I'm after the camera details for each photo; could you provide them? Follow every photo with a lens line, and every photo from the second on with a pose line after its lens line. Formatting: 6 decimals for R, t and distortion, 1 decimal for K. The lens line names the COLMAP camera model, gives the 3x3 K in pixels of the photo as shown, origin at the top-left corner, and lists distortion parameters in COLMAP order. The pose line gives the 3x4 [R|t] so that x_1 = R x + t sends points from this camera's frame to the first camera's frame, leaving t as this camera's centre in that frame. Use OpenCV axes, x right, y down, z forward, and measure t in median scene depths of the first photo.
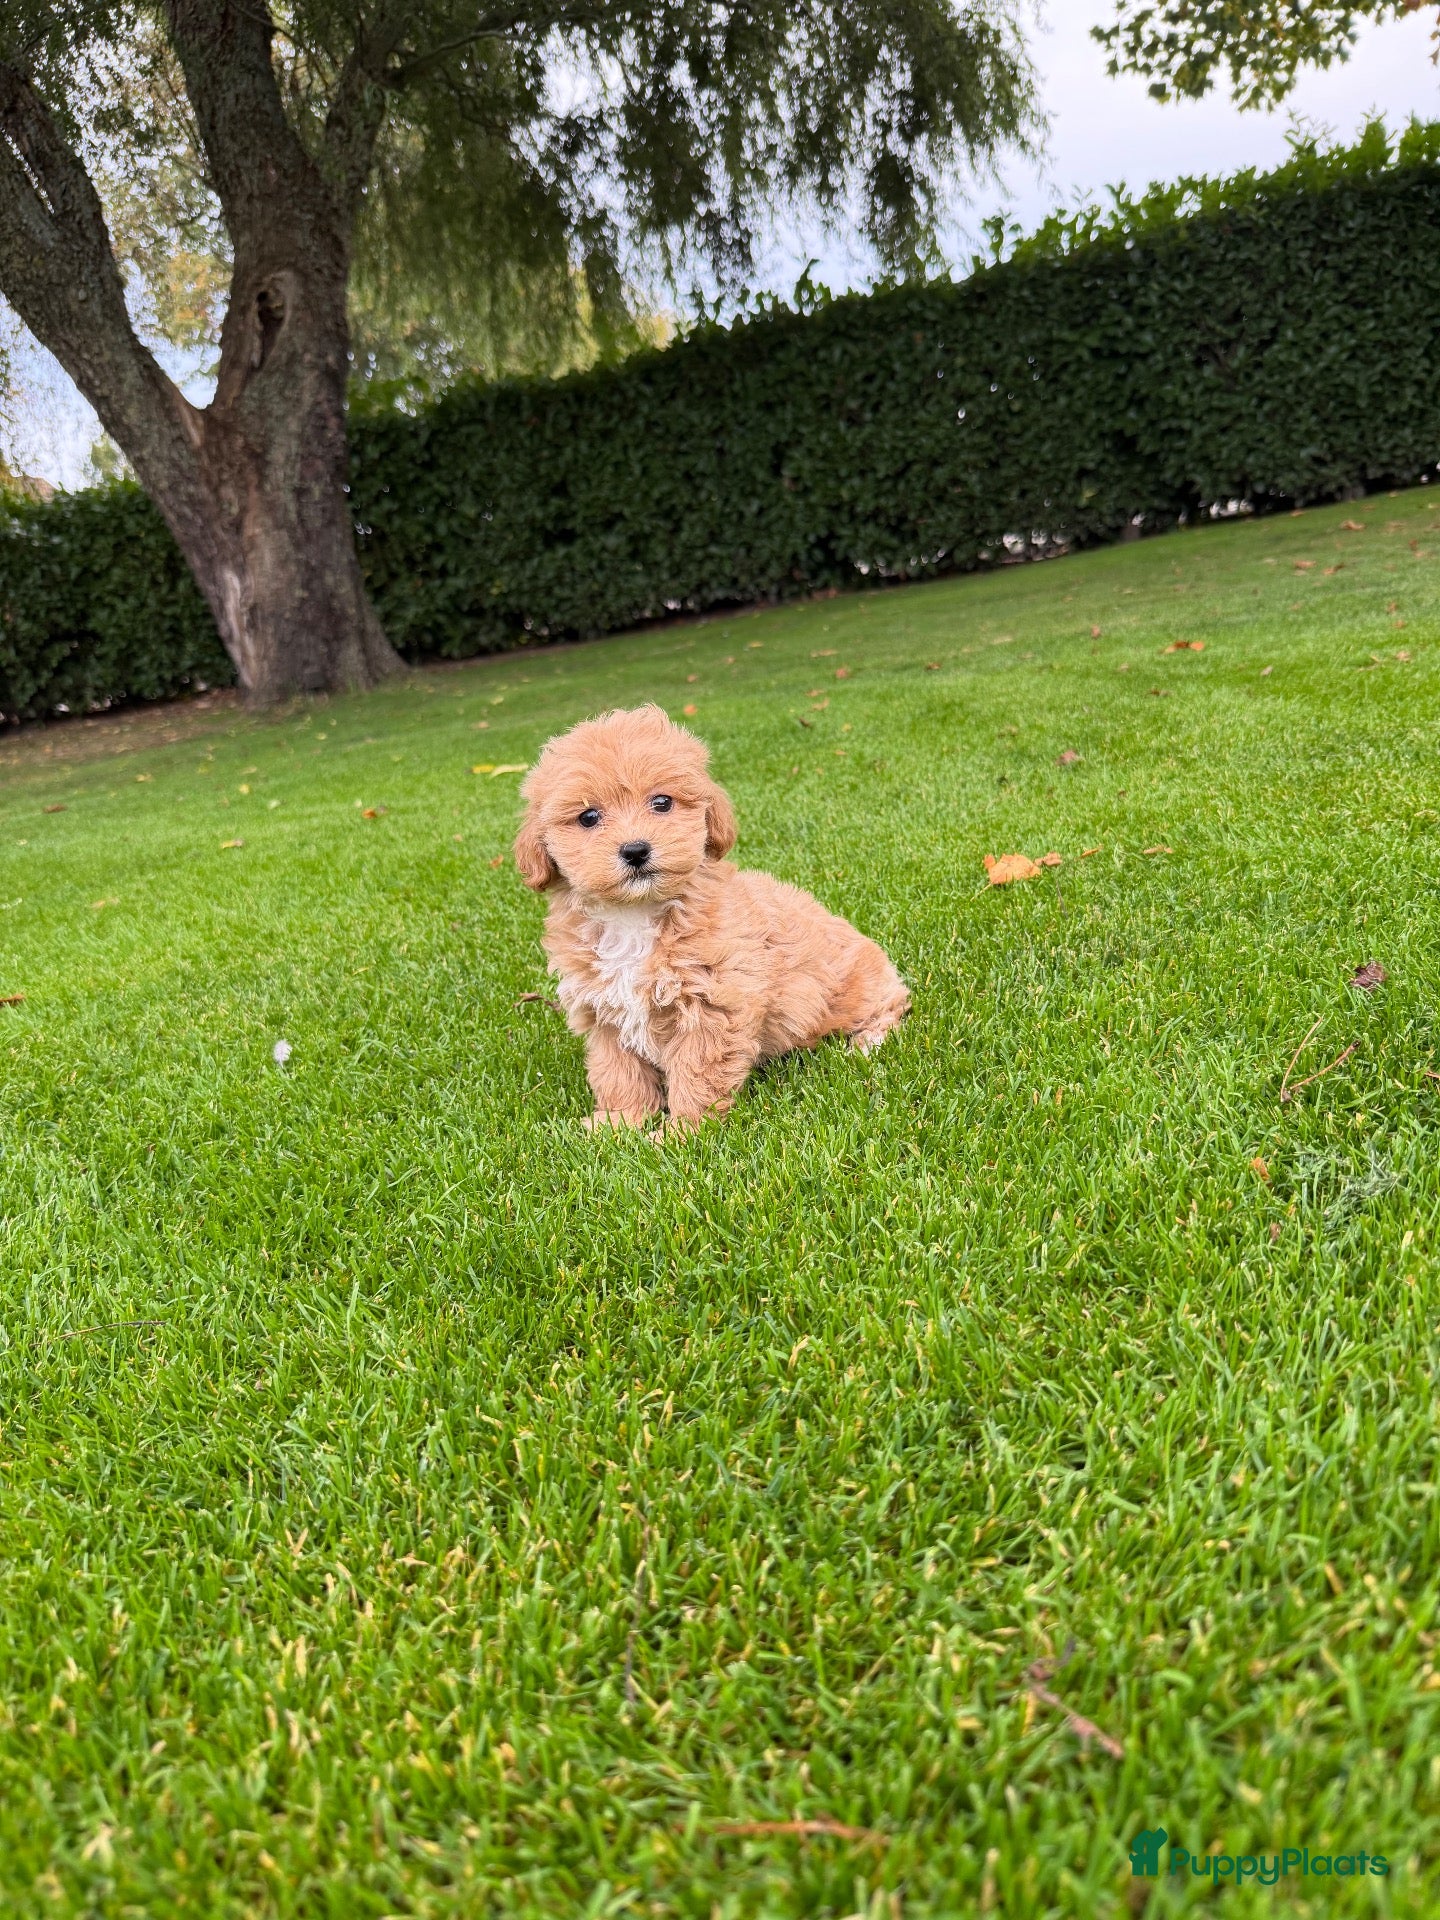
lens RADIAL K [[1529.9, 0, 720.0], [0, 1529.9, 960.0], [0, 0, 1]] dist [0.056660, -0.005566]
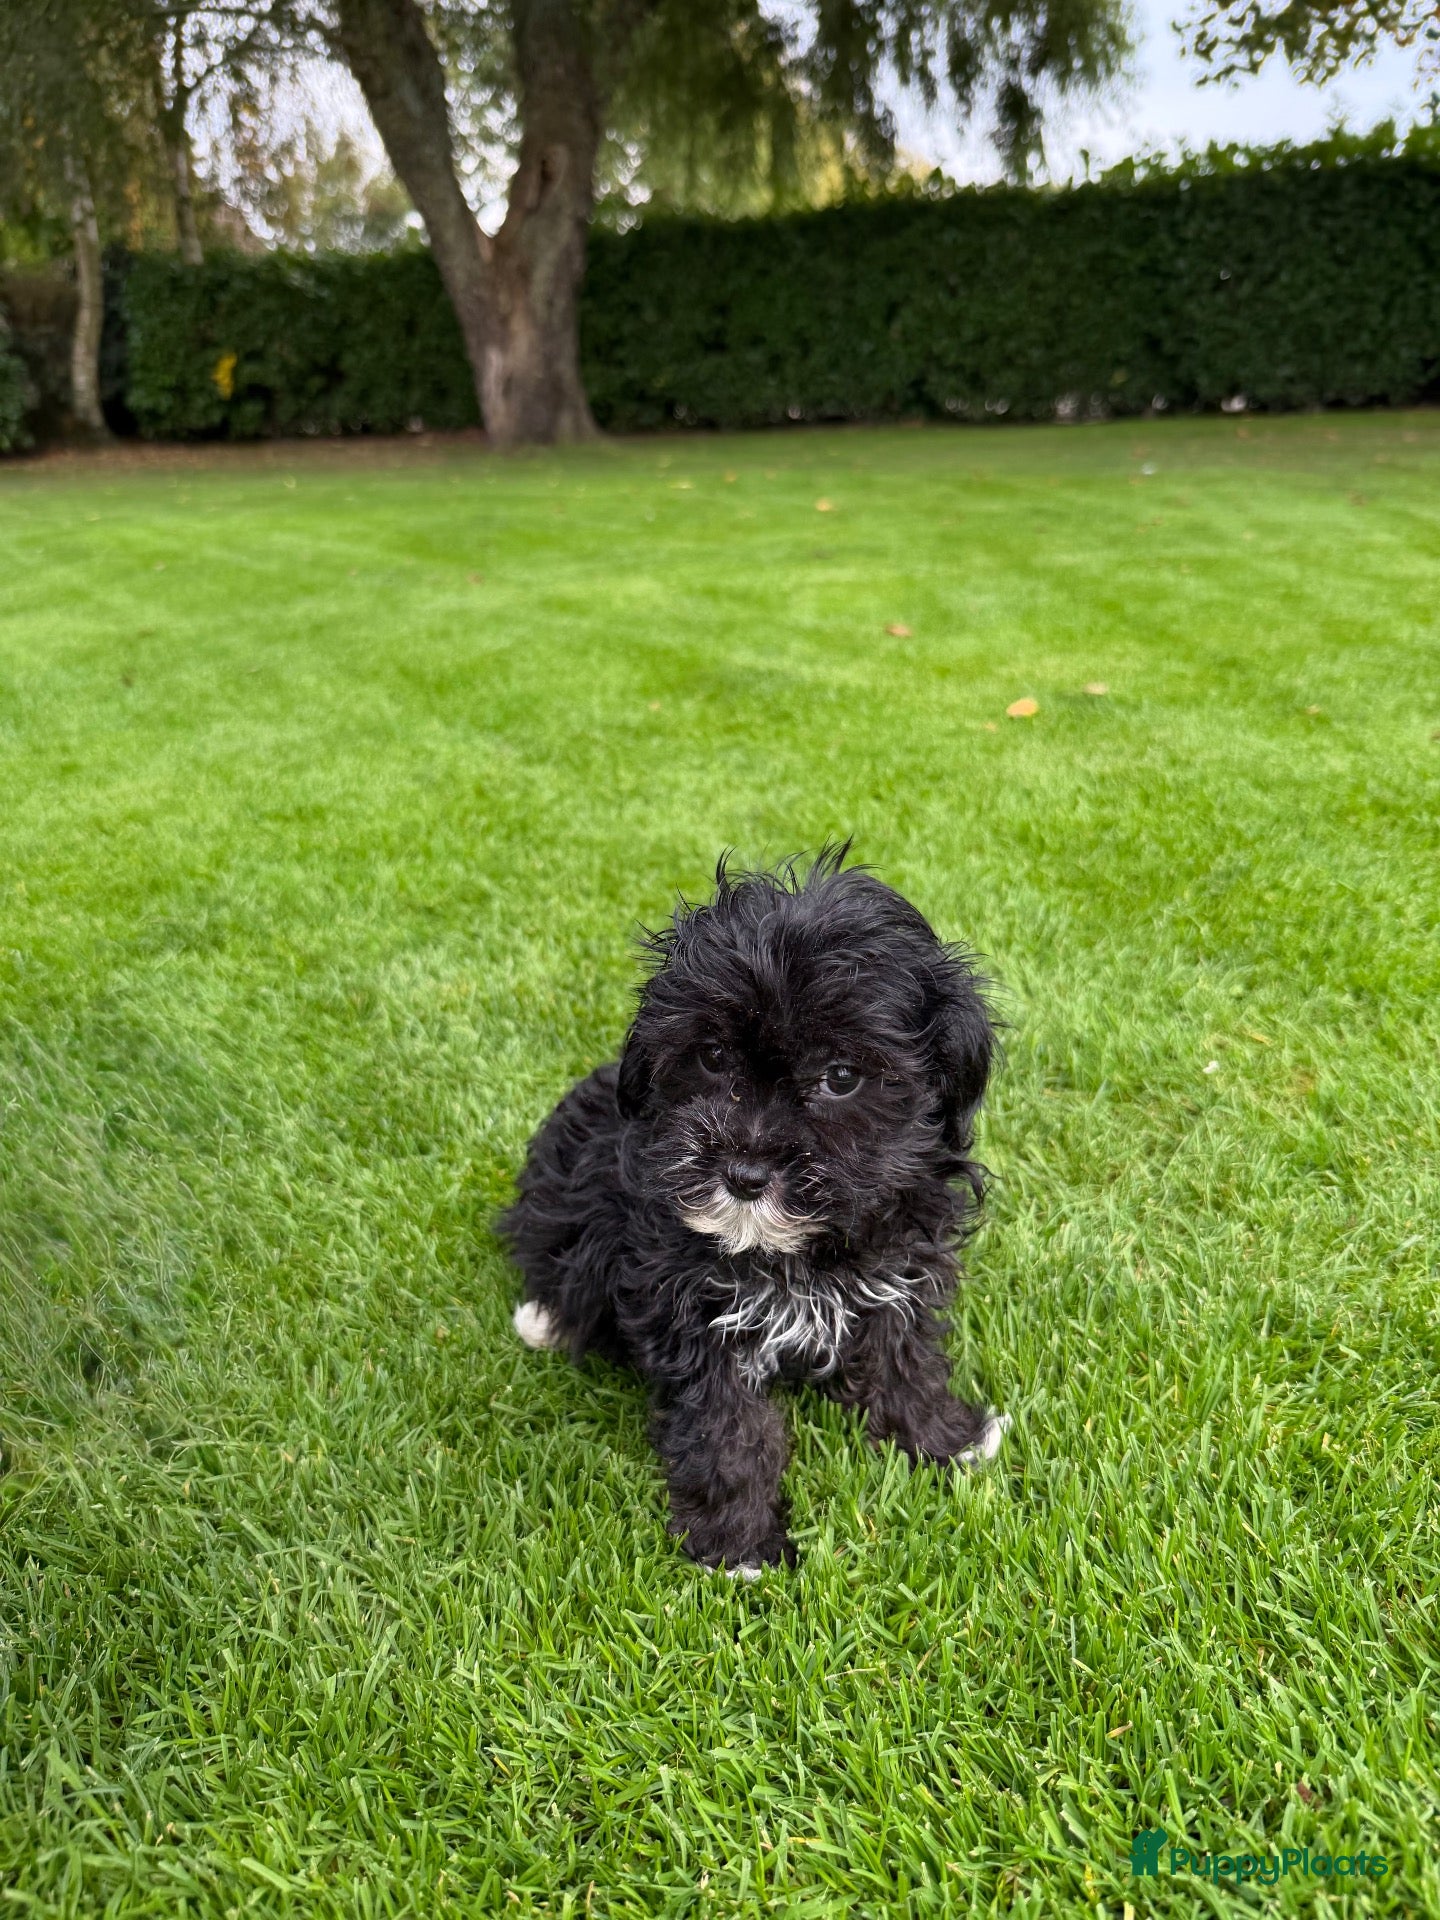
lens RADIAL K [[1493.5, 0, 720.0], [0, 1493.5, 960.0], [0, 0, 1]] dist [-0.009966, -0.003107]
pose [[0.986729, 0.158819, -0.033789, 0.023292], [-0.153115, 0.979360, 0.131944, 0.063964], [0.054047, -0.125020, 0.990681, -0.311848]]
